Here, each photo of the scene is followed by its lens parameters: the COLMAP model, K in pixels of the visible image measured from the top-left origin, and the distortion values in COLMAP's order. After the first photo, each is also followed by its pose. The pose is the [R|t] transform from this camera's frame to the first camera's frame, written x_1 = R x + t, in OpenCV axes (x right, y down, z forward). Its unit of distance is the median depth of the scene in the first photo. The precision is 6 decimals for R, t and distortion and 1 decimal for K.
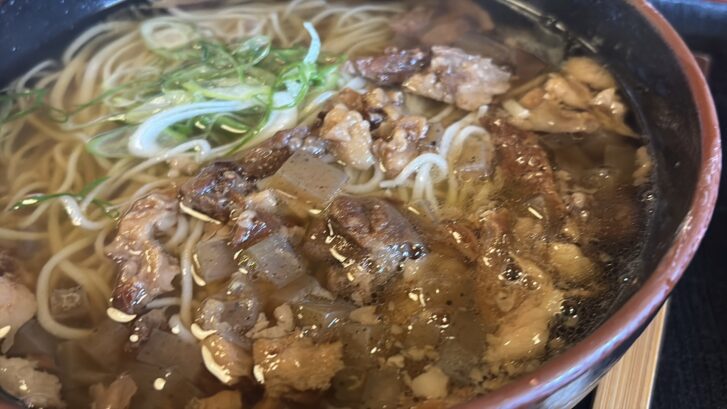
lens RADIAL K [[754.7, 0, 363.5], [0, 754.7, 204.5], [0, 0, 1]] dist [-0.003938, -0.149402]
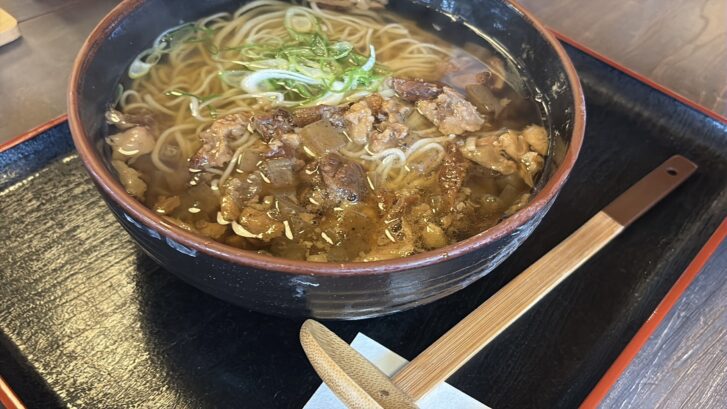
lens RADIAL K [[754.7, 0, 363.5], [0, 754.7, 204.5], [0, 0, 1]] dist [-0.003938, -0.149402]
pose [[0.904127, 0.368527, -0.216200, 0.396915], [-0.359950, 0.929597, 0.079283, -0.056336], [0.230197, 0.006139, 0.973125, -0.563362]]
